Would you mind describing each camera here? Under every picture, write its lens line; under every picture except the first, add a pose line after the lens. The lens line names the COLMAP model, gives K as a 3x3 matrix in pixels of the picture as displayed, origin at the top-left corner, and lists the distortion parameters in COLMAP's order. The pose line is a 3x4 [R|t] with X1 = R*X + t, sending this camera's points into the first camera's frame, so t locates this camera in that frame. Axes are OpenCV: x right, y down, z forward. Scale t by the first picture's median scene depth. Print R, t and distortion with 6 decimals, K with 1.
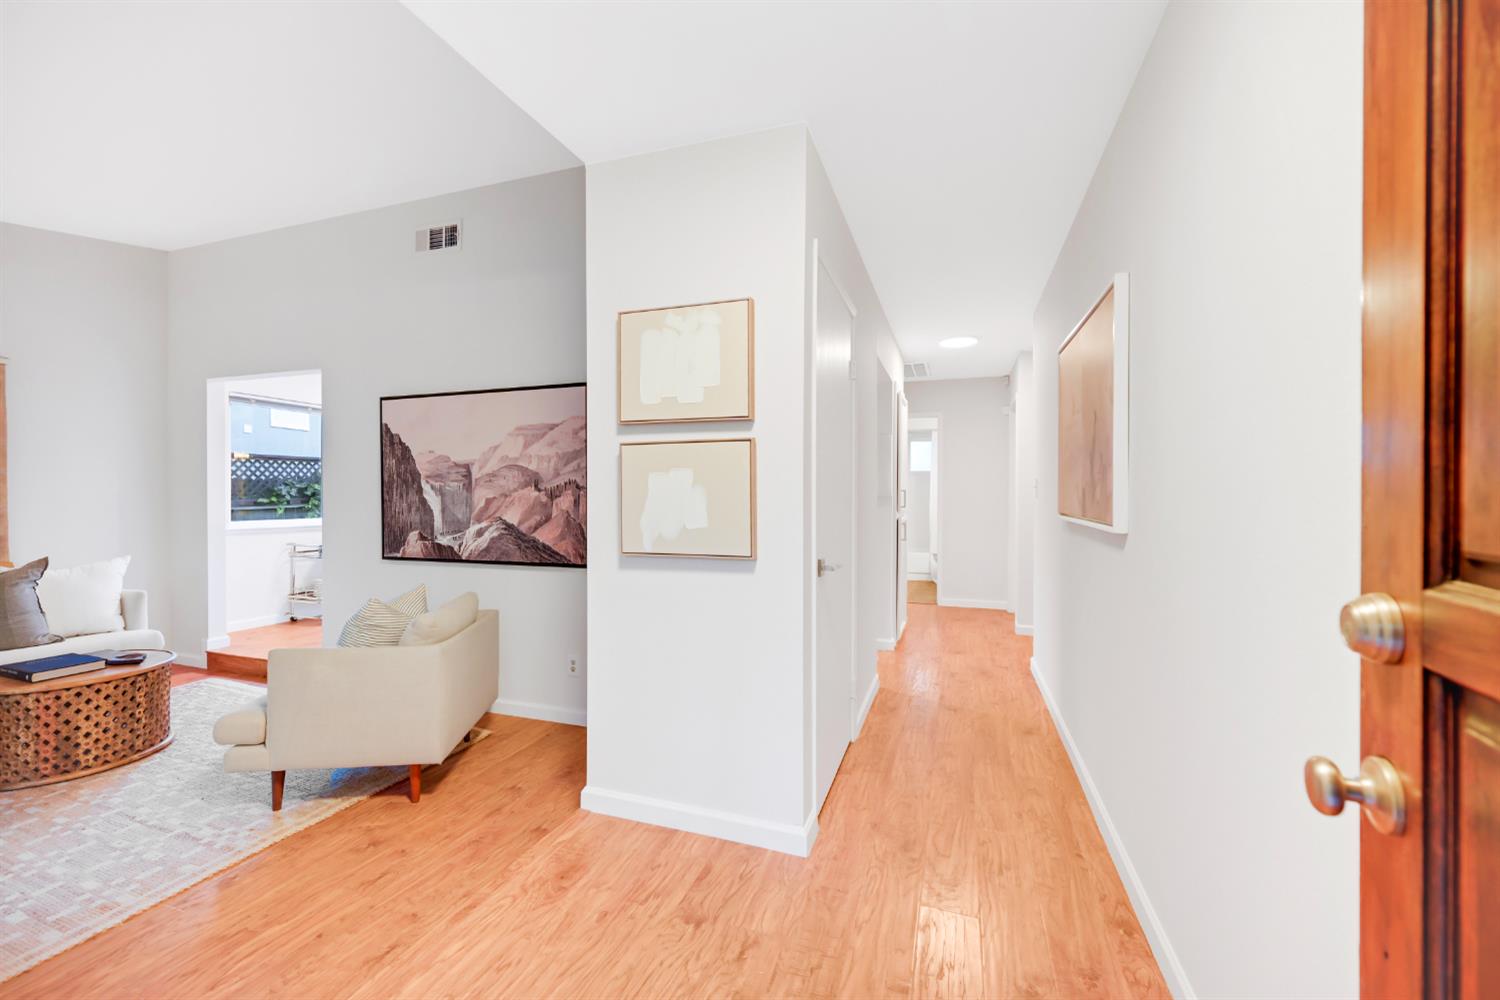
lens RADIAL K [[589.8, 0, 749.5], [0, 589.8, 498.3], [0, 0, 1]] dist [-0.000387, -0.000109]
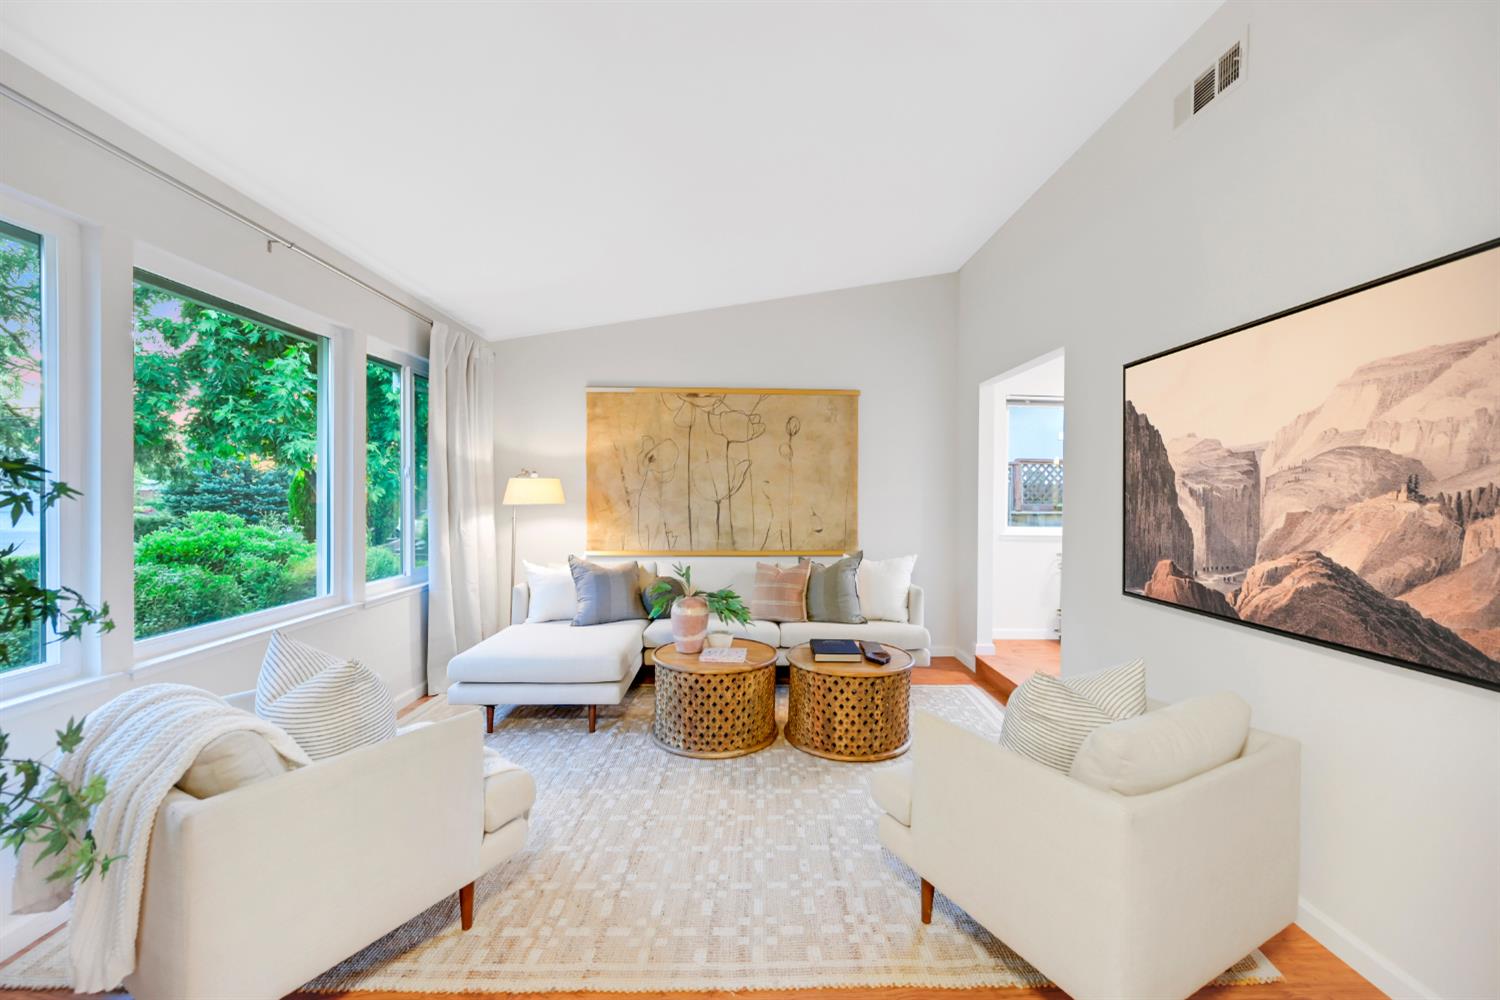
lens RADIAL K [[623.1, 0, 755.0], [0, 623.1, 495.7], [0, 0, 1]] dist [-0.002561, -0.000582]
pose [[0.370670, 0.006451, -0.928742, -0.105601], [-0.016992, 0.999856, 0.000163, -0.008044], [0.928609, 0.015720, 0.370726, 0.349487]]
